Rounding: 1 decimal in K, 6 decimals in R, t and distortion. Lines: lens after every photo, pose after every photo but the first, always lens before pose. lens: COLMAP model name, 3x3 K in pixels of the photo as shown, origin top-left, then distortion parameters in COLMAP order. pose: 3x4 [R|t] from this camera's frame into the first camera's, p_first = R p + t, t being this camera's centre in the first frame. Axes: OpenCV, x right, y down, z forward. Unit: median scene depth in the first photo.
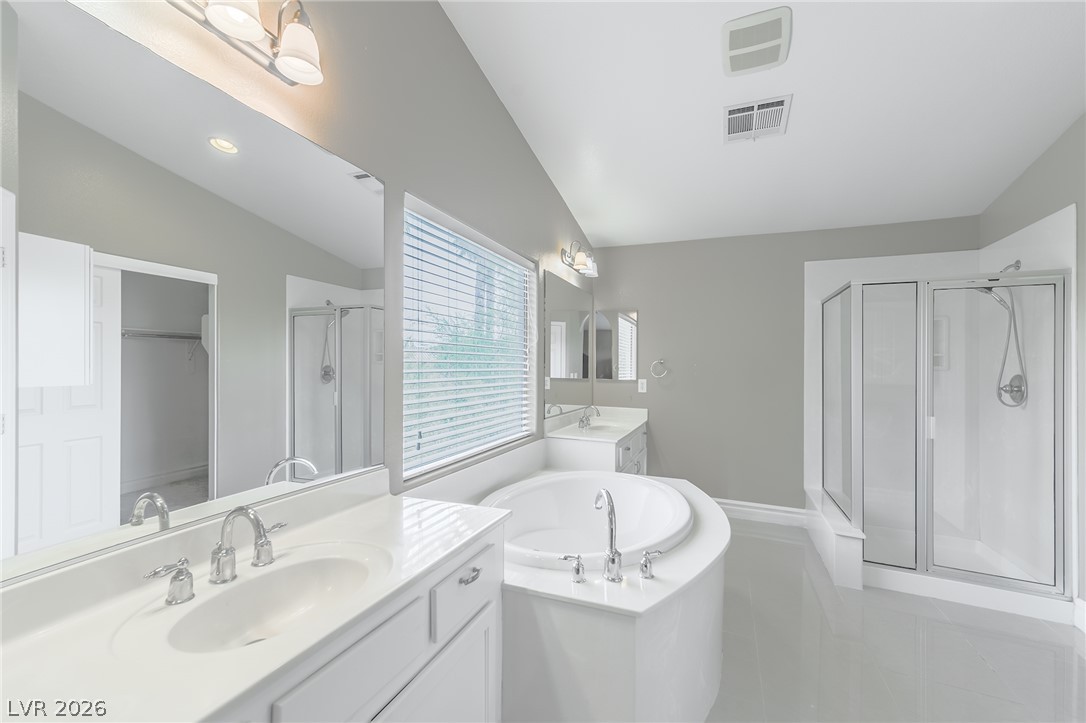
lens RADIAL K [[497.5, 0, 521.6], [0, 497.5, 363.4], [0, 0, 1]] dist [0.002609, 0.000903]
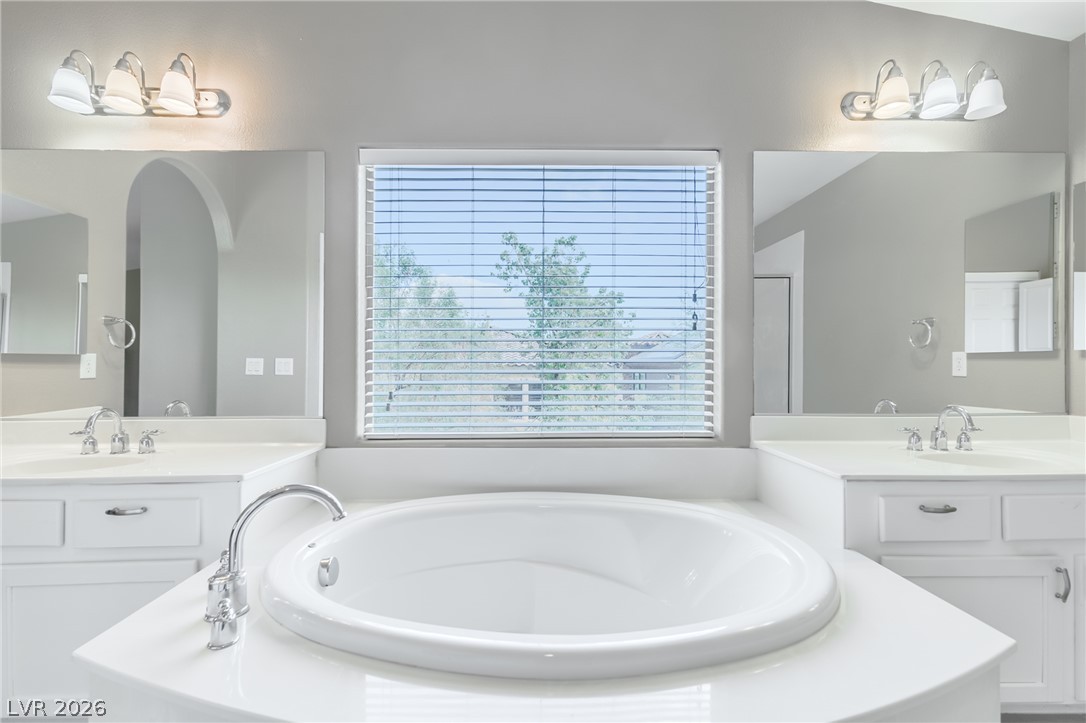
lens RADIAL K [[482.1, 0, 543.0], [0, 482.1, 361.5], [0, 0, 1]] dist [0.019647, 0.000232]
pose [[0.408289, -0.013350, -0.912755, 0.361488], [0.005226, 0.999911, -0.012287, 0.044605], [0.912838, 0.000247, 0.408323, 0.433783]]
